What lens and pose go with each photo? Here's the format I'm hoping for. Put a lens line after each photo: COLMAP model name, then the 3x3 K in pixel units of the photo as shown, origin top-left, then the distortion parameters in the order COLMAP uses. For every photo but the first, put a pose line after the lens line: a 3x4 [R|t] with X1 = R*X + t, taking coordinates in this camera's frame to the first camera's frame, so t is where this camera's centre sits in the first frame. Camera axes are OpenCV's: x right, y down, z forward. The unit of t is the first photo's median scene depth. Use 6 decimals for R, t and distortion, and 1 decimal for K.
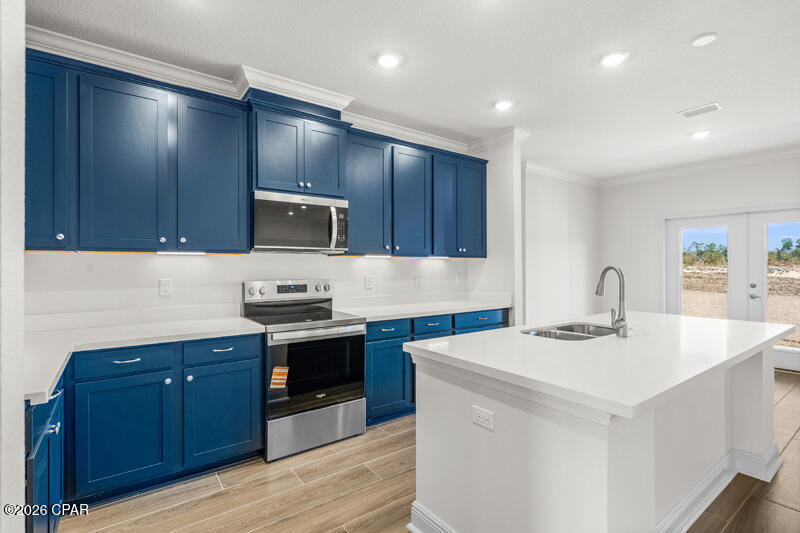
lens RADIAL K [[380.0, 0, 398.9], [0, 380.0, 264.4], [0, 0, 1]] dist [-0.000206, 0.000355]
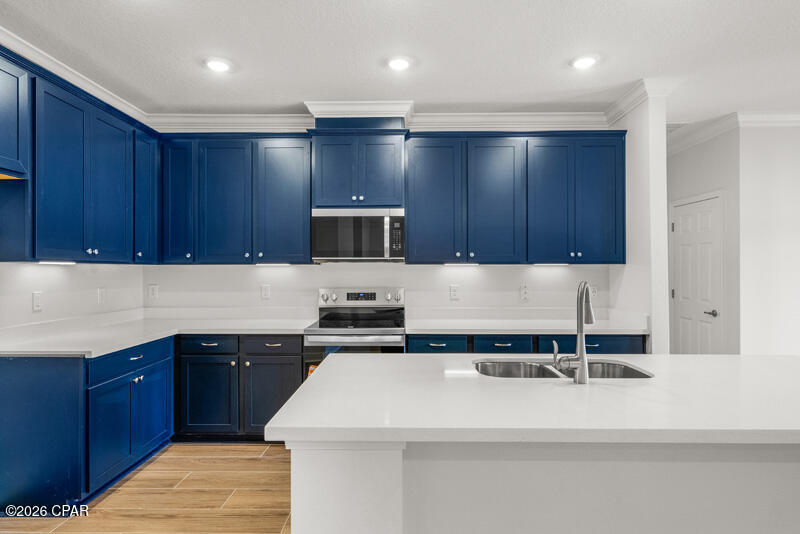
lens RADIAL K [[423.6, 0, 404.9], [0, 423.6, 270.3], [0, 0, 1]] dist [0.004789, -0.000336]
pose [[0.800880, -0.001285, -0.598823, 0.532099], [0.003105, 0.999993, 0.002006, -0.010861], [0.598816, -0.003466, 0.800879, 0.128613]]
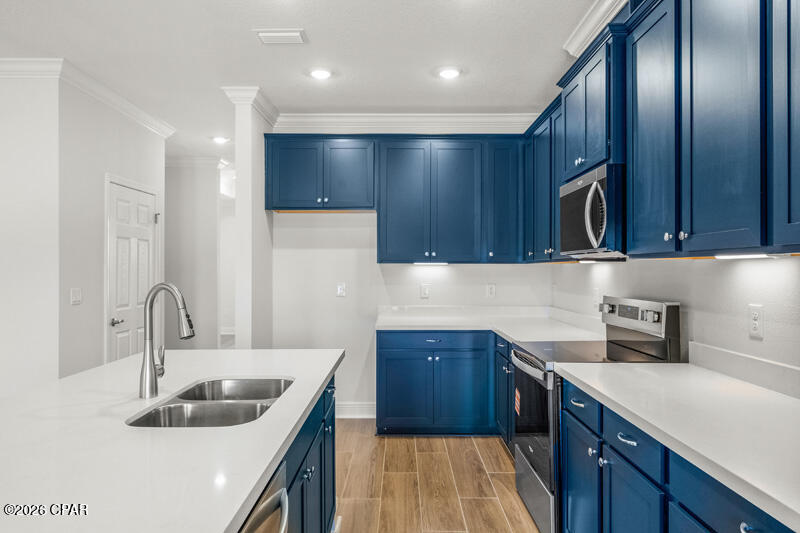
lens RADIAL K [[546.2, 0, 402.1], [0, 546.2, 266.3], [0, 0, 1]] dist [0.003269, 0.000910]
pose [[-0.582466, 0.001012, -0.812854, 0.723023], [0.005142, 0.999984, -0.002440, -0.013066], [0.812838, -0.005601, -0.582462, 1.254488]]
